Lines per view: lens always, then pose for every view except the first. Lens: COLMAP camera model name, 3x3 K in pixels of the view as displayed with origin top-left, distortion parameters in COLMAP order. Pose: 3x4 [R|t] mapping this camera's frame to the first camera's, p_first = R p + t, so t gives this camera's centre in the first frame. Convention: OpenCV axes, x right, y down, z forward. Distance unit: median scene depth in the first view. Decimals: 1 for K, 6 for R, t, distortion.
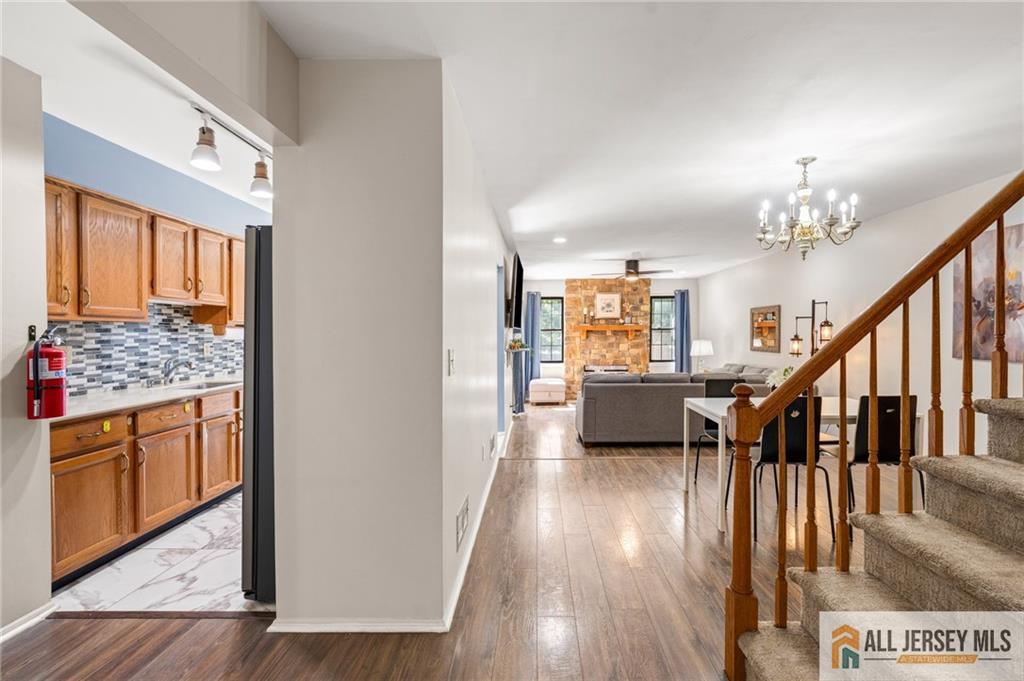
lens RADIAL K [[445.9, 0, 532.7], [0, 445.9, 346.1], [0, 0, 1]] dist [0.001398, 0.000238]
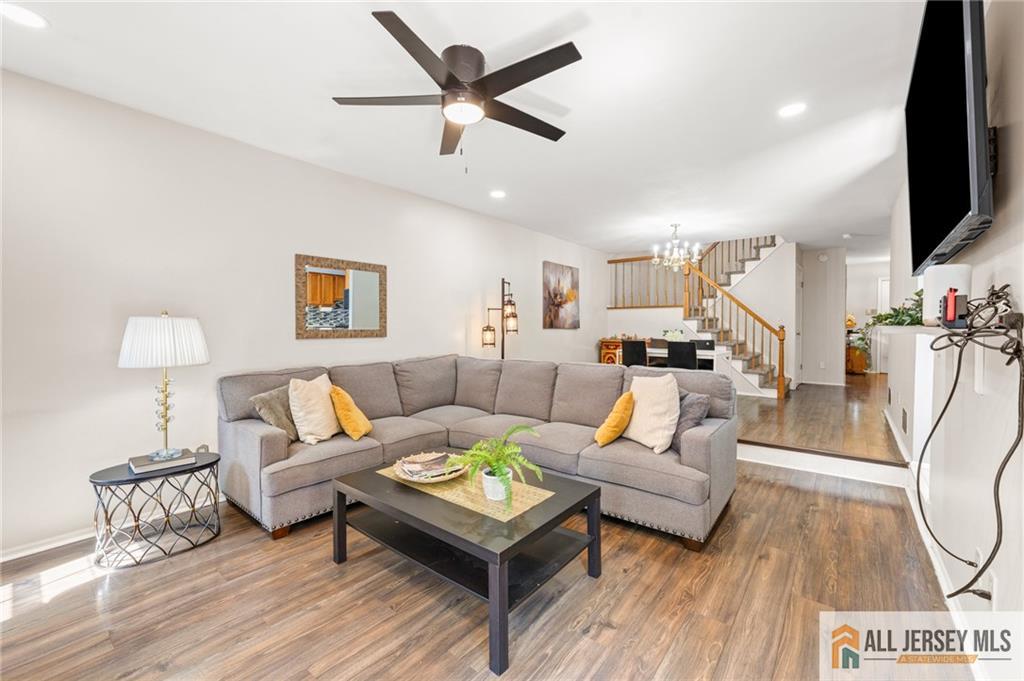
lens RADIAL K [[412.4, 0, 516.5], [0, 412.4, 338.3], [0, 0, 1]] dist [0.001129, 0.000053]
pose [[-0.781757, -0.010147, 0.623500, 0.005130], [0.022662, 0.998745, 0.044667, -0.003940], [-0.623171, 0.049049, -0.780546, 0.926365]]
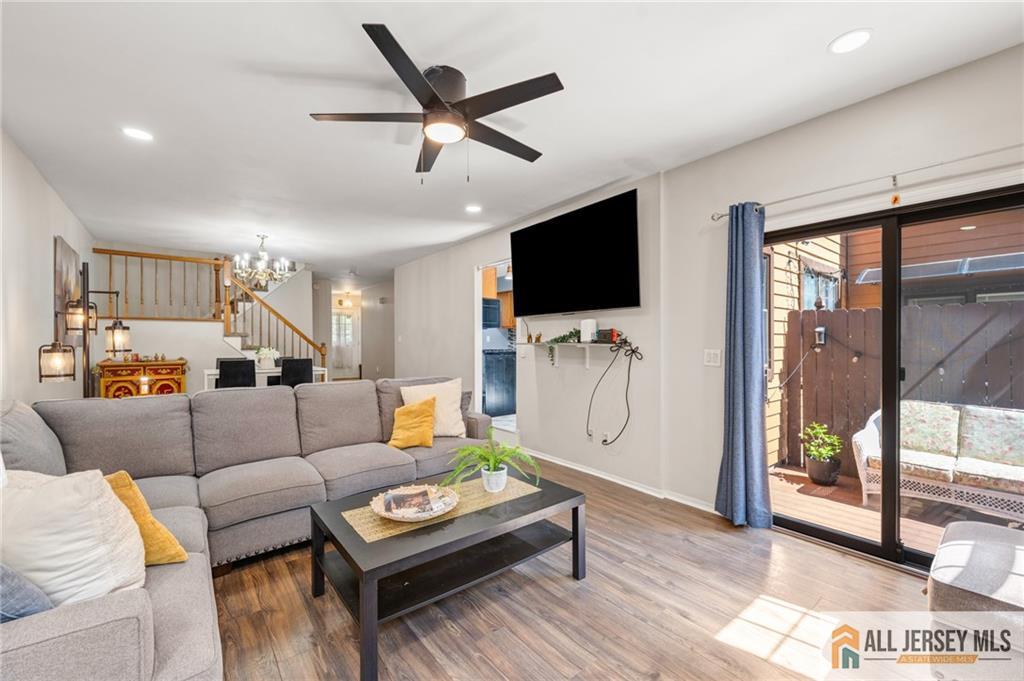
lens RADIAL K [[418.6, 0, 512.0], [0, 418.6, 340.5], [0, 0, 1]] dist [0.000461, 0.000039]
pose [[-0.782682, 0.005224, -0.622400, 0.283790], [-0.008643, 0.999777, 0.019260, -0.007146], [0.622362, 0.020454, -0.782462, 0.970602]]
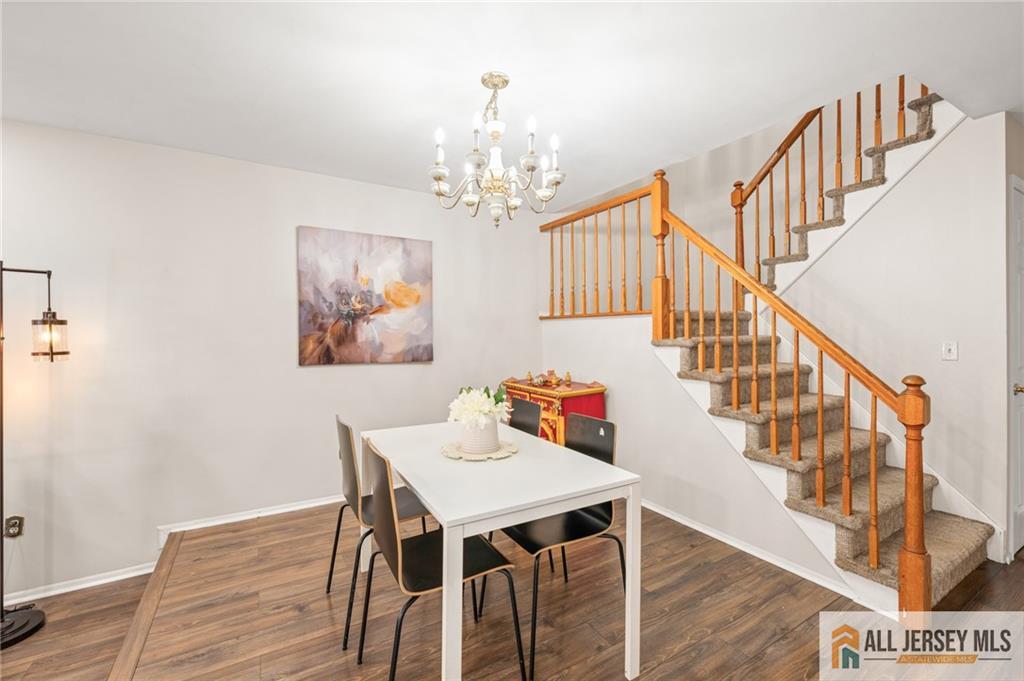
lens RADIAL K [[431.9, 0, 514.9], [0, 431.9, 336.3], [0, 0, 1]] dist [0.000214, 0.000012]
pose [[-0.522104, 0.001222, 0.852881, 0.011105], [0.030288, 0.999395, 0.017110, -0.012433], [-0.852344, 0.034766, -0.521825, 0.426631]]
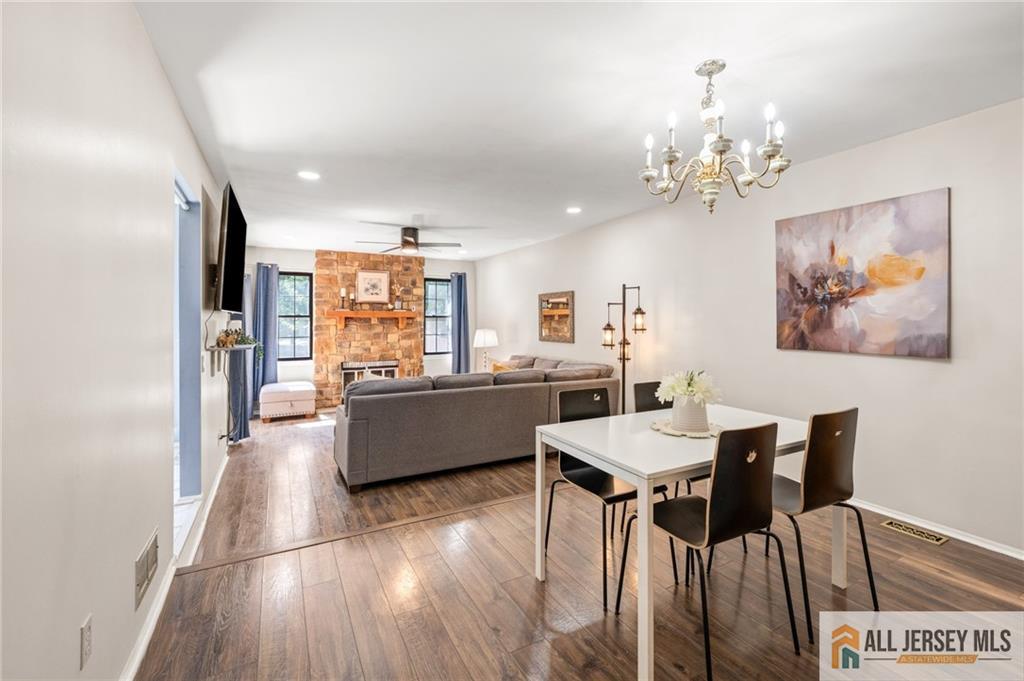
lens RADIAL K [[444.1, 0, 512.3], [0, 444.1, 317.6], [0, 0, 1]] dist [0.000718, 0.000122]
pose [[0.878991, 0.008283, 0.476766, 0.007423], [0.009808, 0.999324, -0.035444, -0.004361], [-0.476737, 0.035831, 0.878315, 0.178677]]
